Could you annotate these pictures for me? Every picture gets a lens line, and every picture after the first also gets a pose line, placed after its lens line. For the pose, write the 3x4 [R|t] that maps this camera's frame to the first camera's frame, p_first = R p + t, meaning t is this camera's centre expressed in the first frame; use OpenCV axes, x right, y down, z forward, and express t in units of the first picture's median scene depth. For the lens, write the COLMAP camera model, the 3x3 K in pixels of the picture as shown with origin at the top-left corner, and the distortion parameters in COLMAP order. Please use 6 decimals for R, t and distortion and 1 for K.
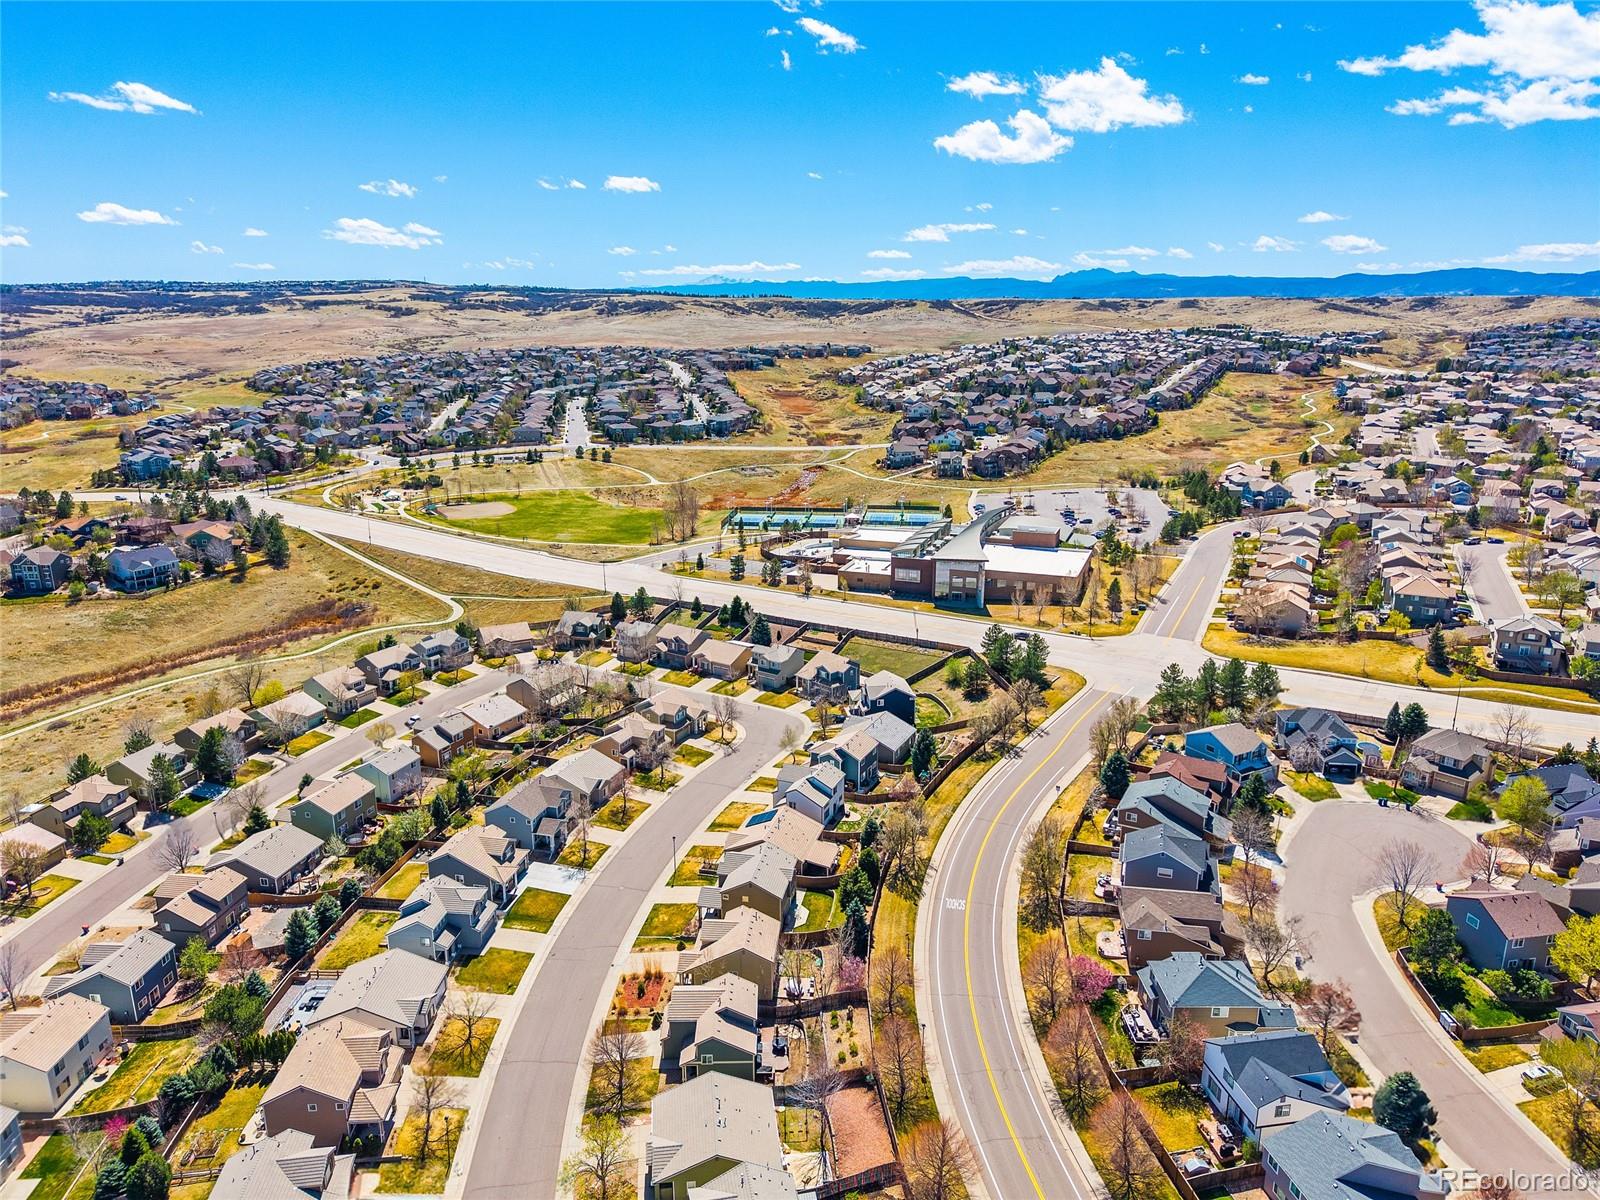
lens RADIAL K [[1064.3, 0, 800.6], [0, 1064.3, 604.7], [0, 0, 1]] dist [0.024303, -0.021294]
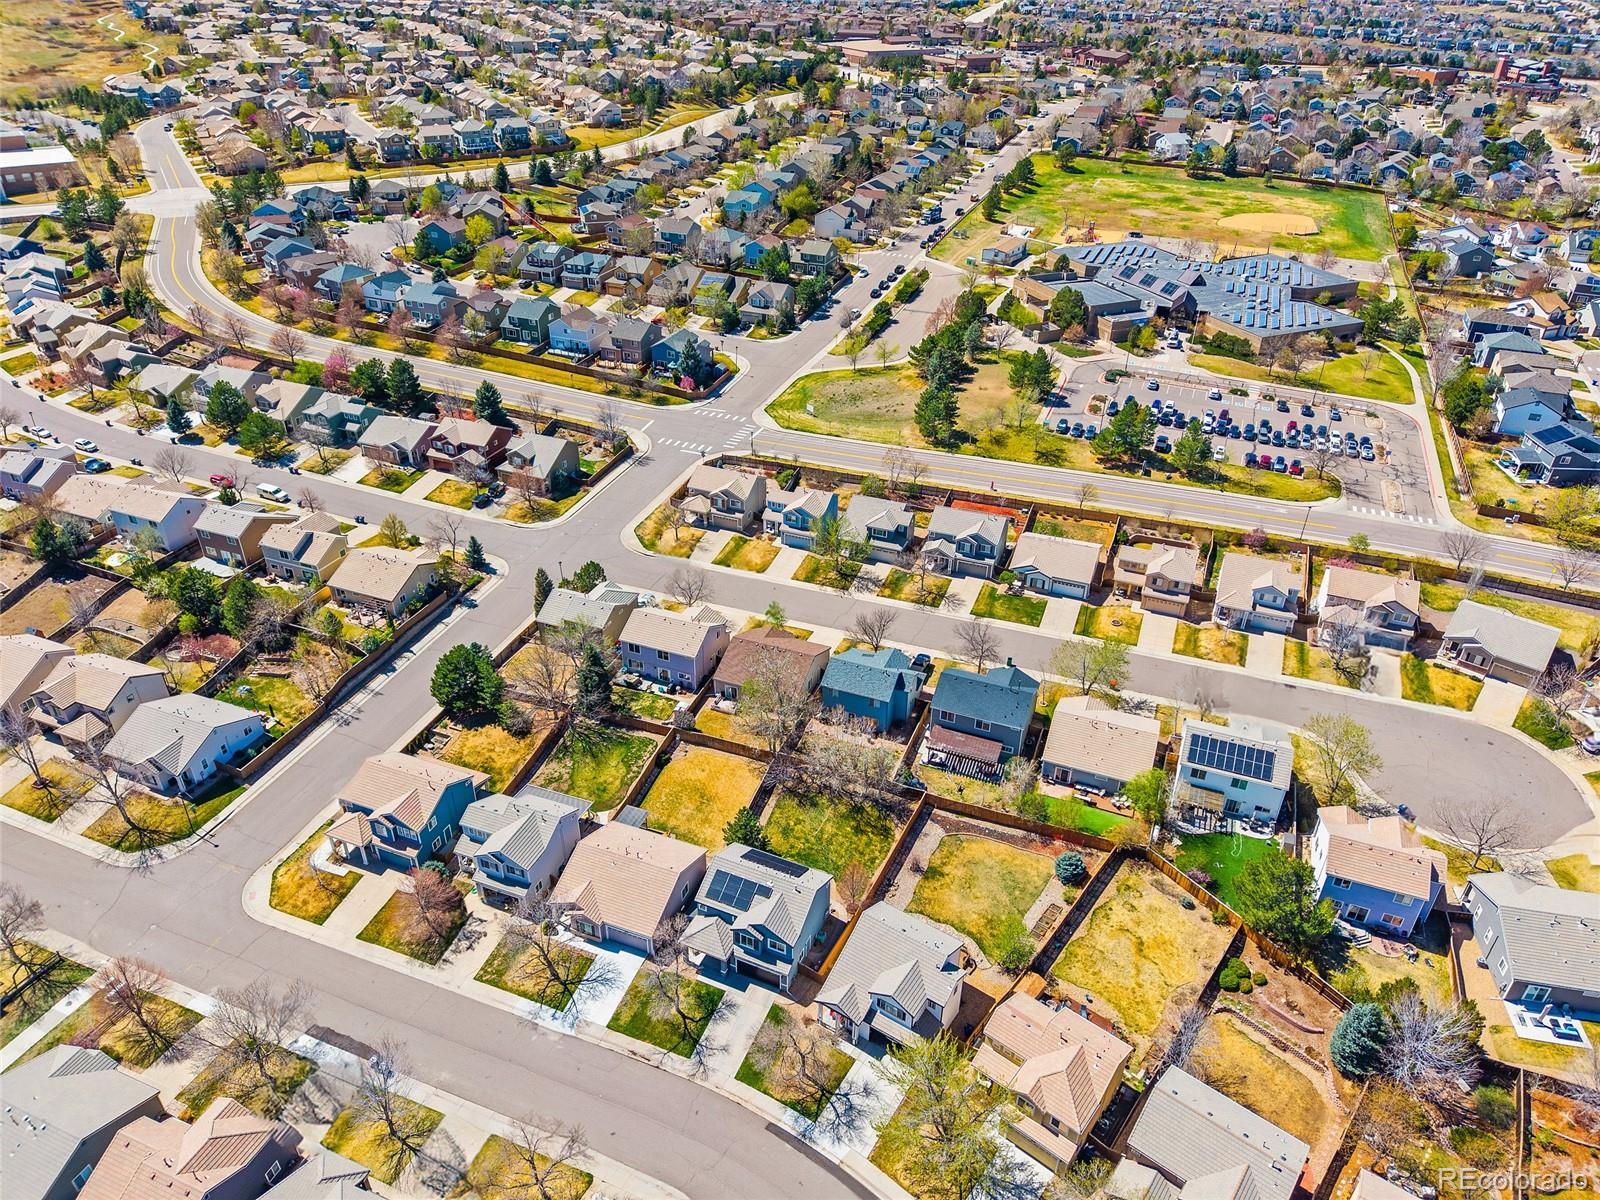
lens RADIAL K [[1064.3, 0, 800.6], [0, 1064.3, 604.7], [0, 0, 1]] dist [0.024303, -0.021294]
pose [[0.538627, -0.441706, 0.717479, -0.155681], [0.215087, 0.895433, 0.389791, 0.050432], [-0.814628, -0.055632, 0.577310, -0.163754]]
